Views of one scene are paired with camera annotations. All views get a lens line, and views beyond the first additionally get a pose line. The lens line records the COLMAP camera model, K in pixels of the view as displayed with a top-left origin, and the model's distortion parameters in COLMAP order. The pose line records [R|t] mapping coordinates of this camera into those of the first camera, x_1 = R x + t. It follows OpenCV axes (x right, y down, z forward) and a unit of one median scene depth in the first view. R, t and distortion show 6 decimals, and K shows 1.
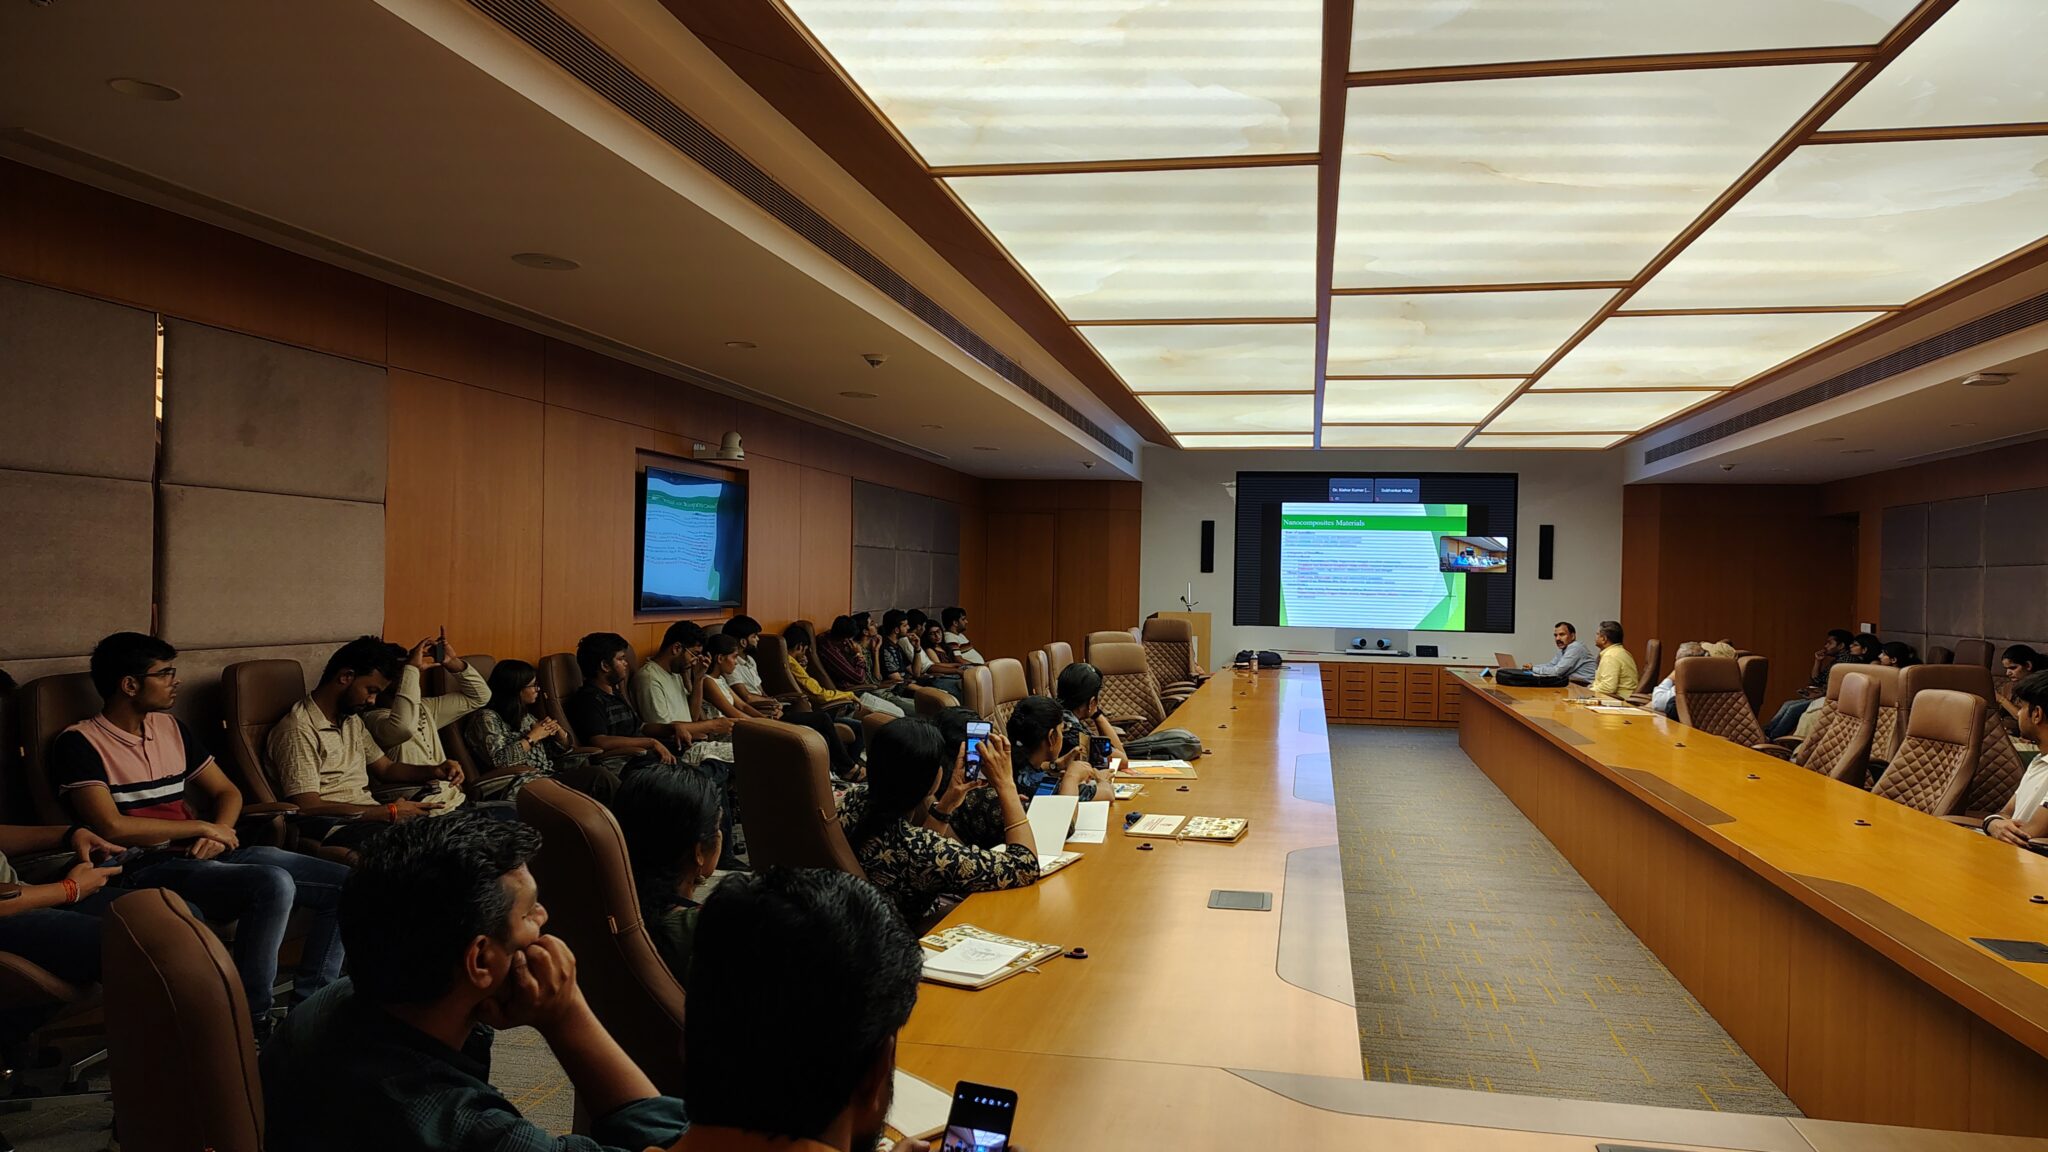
lens RADIAL K [[1410.6, 0, 1023.0], [0, 1410.6, 578.9], [0, 0, 1]] dist [0.009608, 0.000861]
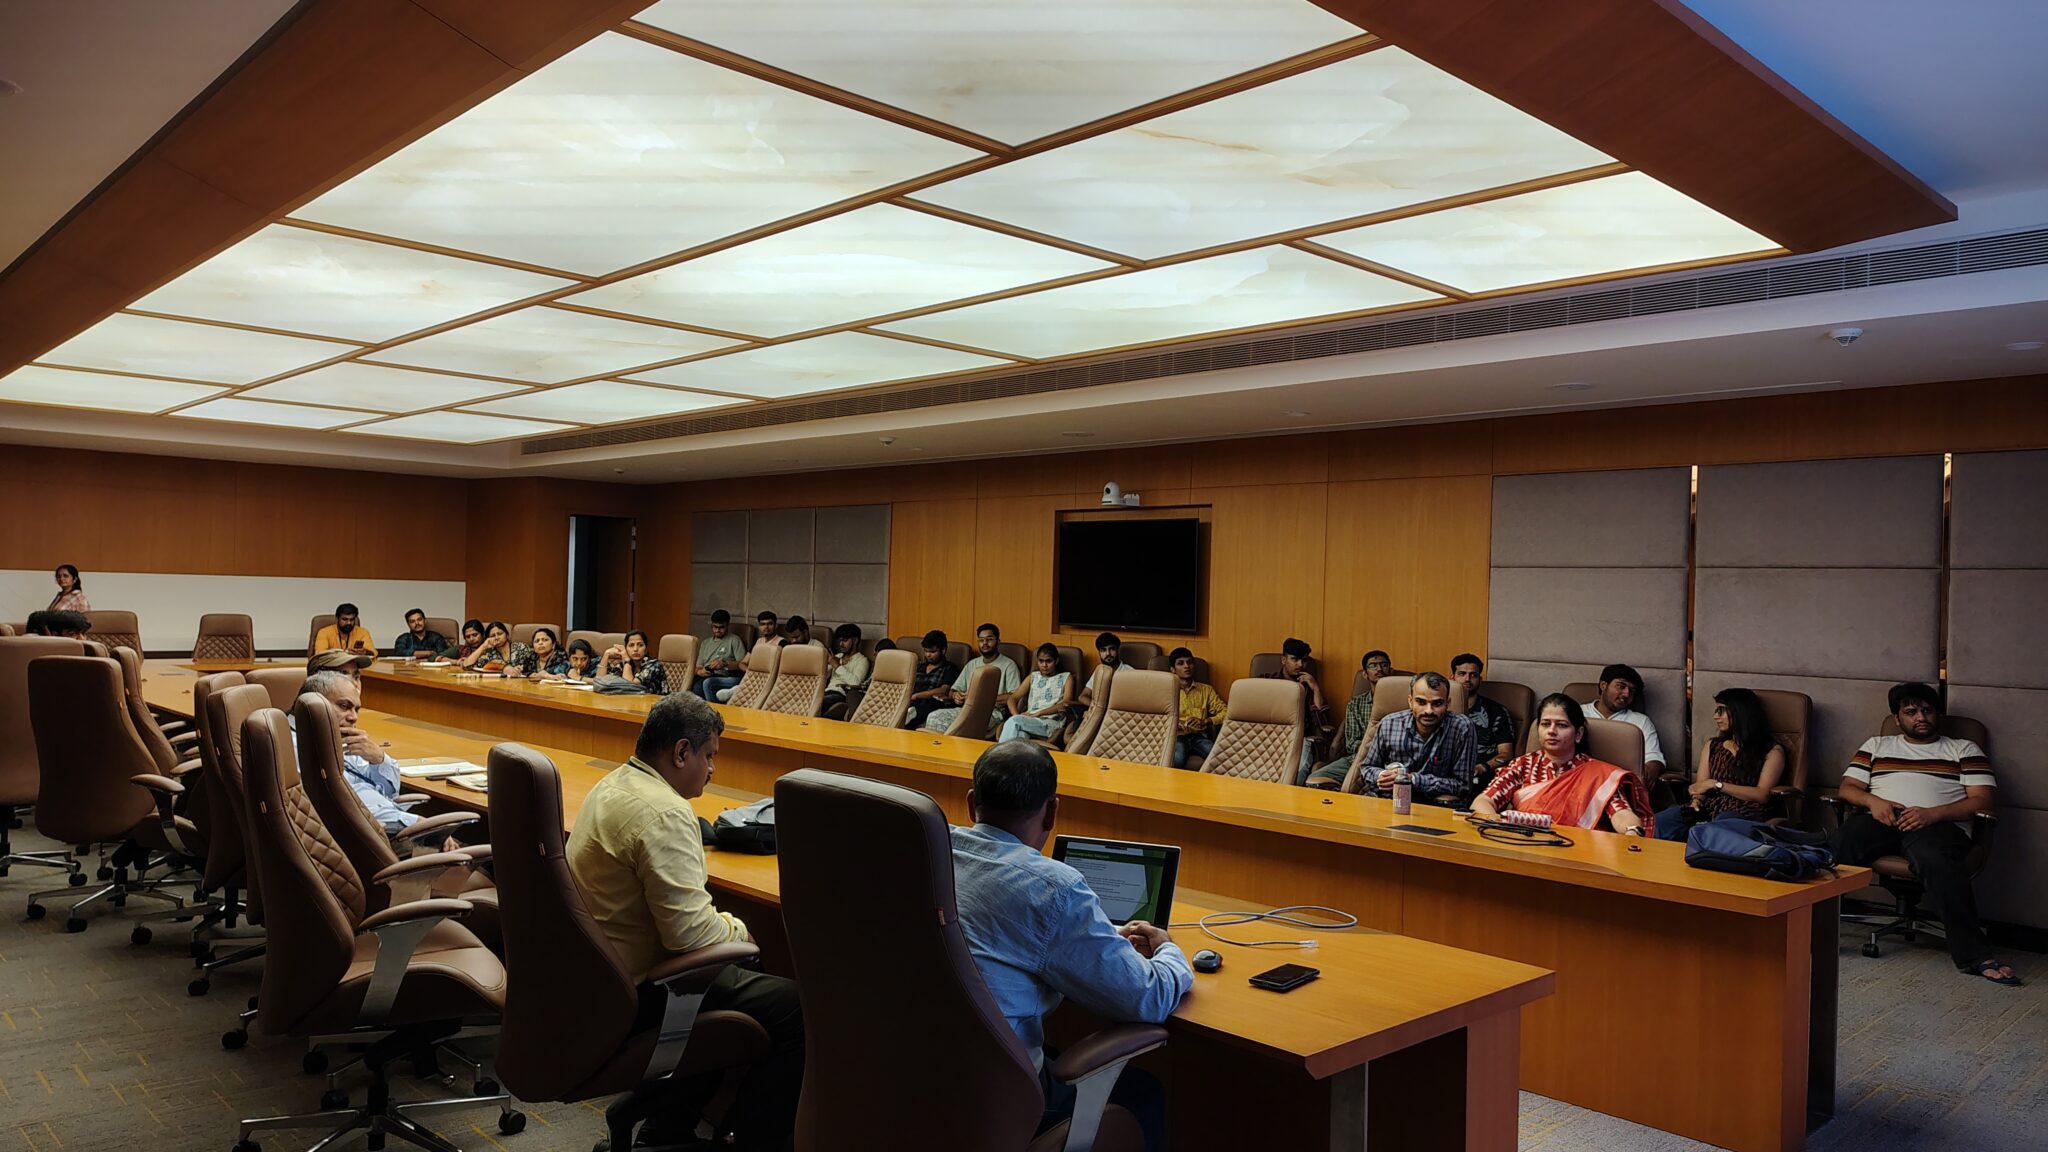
lens RADIAL K [[1410.6, 0, 1024.0], [0, 1410.6, 577.4], [0, 0, 1]] dist [0.009608, 0.000861]
pose [[0.573706, 0.013256, 0.818954, -0.349795], [-0.023848, 0.999715, 0.000525, -0.006014], [-0.818714, -0.019832, 0.573859, 0.263985]]
